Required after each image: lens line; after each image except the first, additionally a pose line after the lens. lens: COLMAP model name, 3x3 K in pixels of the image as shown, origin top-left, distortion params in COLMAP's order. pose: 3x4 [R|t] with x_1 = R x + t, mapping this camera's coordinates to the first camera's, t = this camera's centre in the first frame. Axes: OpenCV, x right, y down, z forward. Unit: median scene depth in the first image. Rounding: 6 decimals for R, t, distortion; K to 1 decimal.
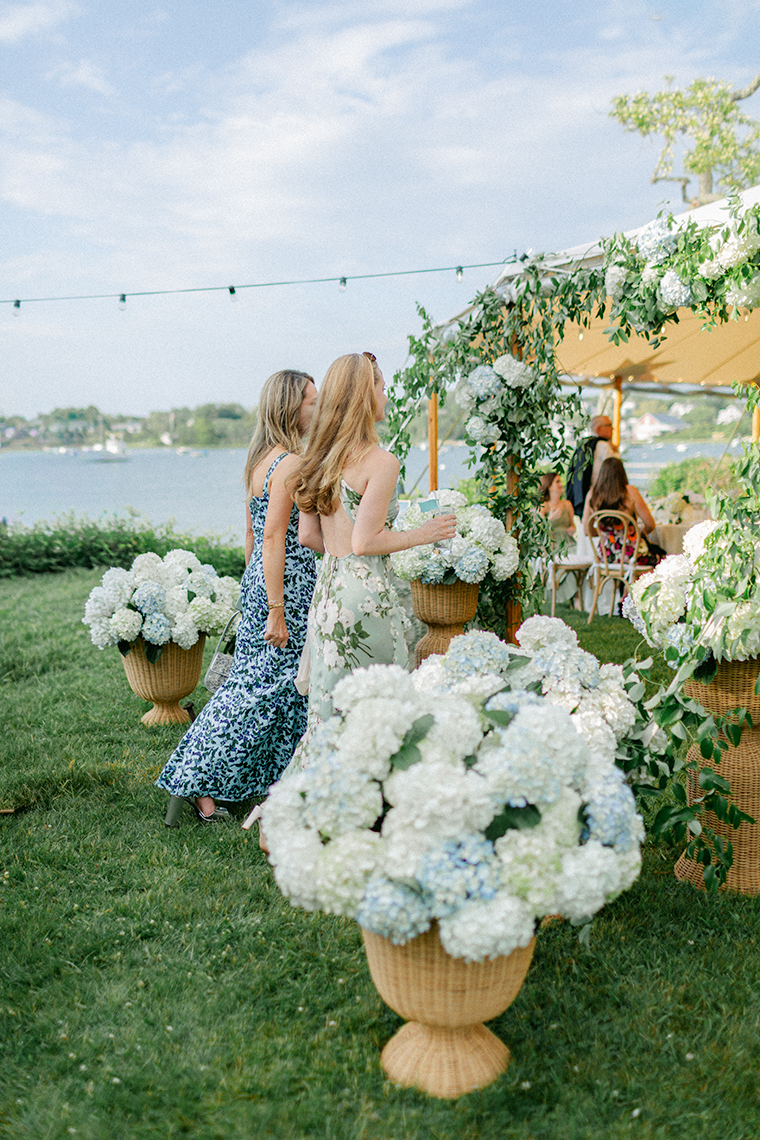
lens RADIAL K [[1116.1, 0, 380.0], [0, 1116.1, 570.0], [0, 0, 1]] dist [0.009696, 0.004906]
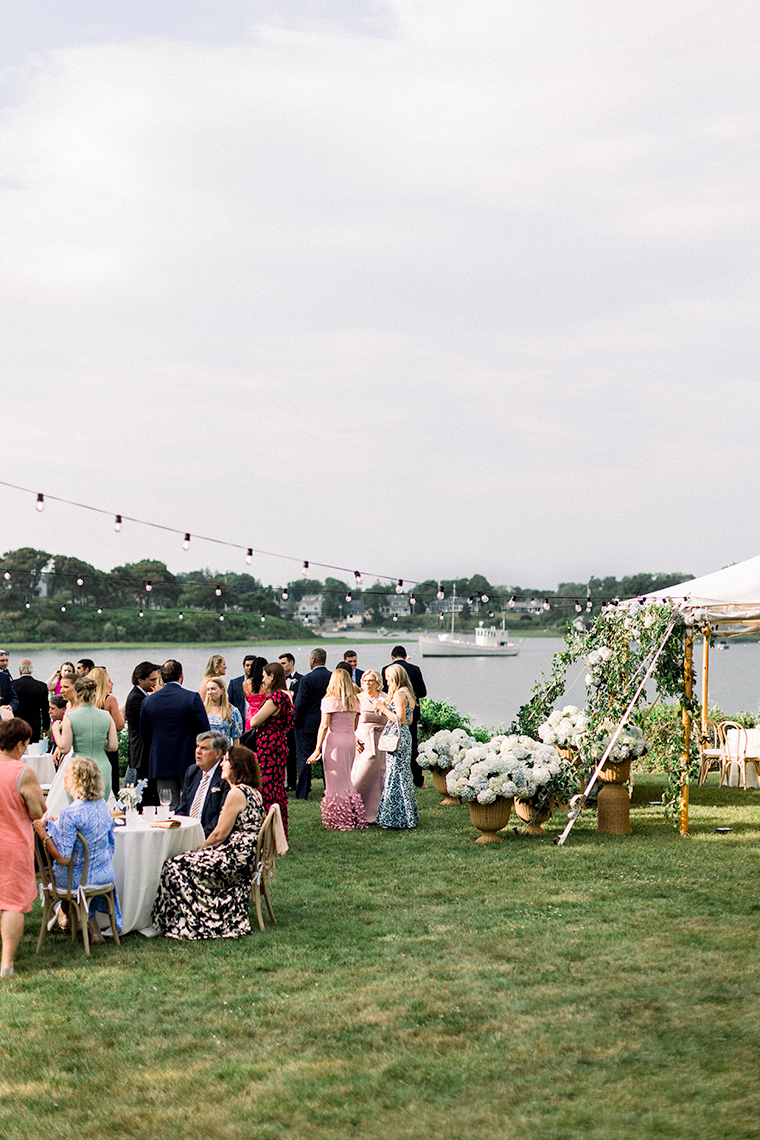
lens RADIAL K [[1860.5, 0, 380.0], [0, 1860.5, 570.0], [0, 0, 1]] dist [-0.035043, -0.028920]
pose [[0.953150, 0.006212, -0.302435, 0.876334], [-0.048559, 0.989966, -0.132703, 0.185492], [0.298576, 0.141172, 0.943887, -2.884767]]
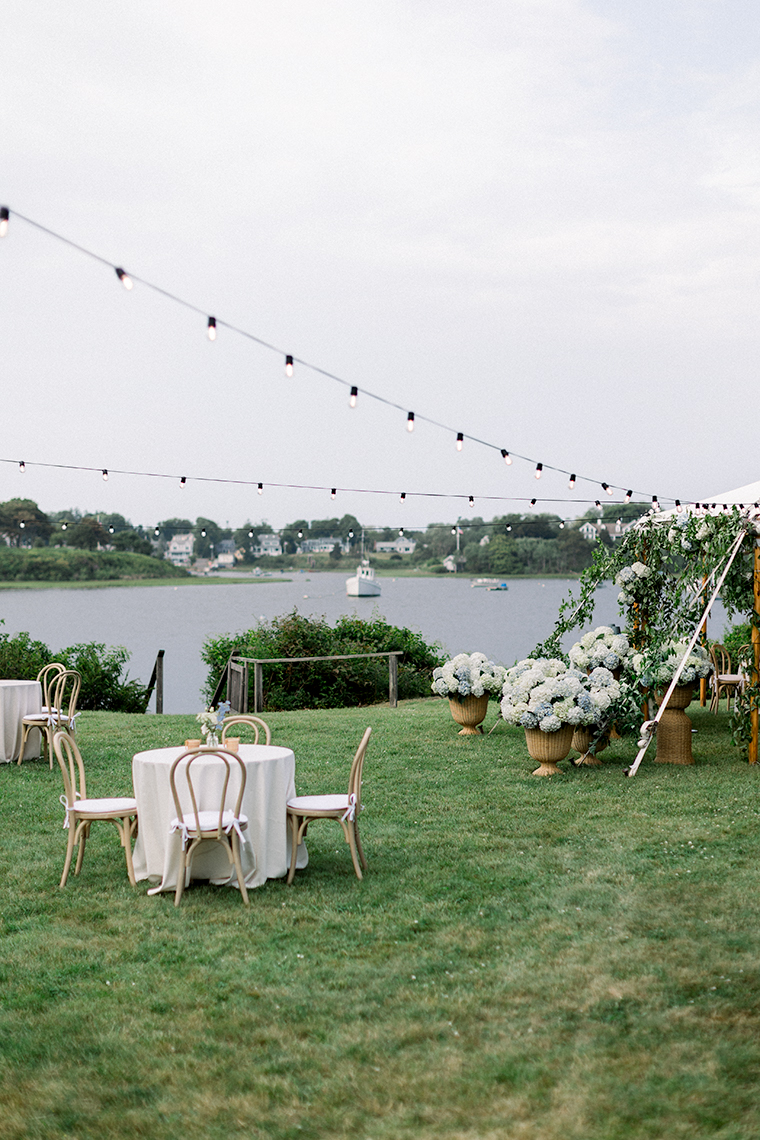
lens RADIAL K [[1819.0, 0, 380.0], [0, 1819.0, 570.0], [0, 0, 1]] dist [0.026267, -0.001150]
pose [[0.974971, 0.014879, -0.221832, 0.424714], [-0.039374, 0.993542, -0.106414, 0.213506], [0.218816, 0.112485, 0.969261, -2.538909]]
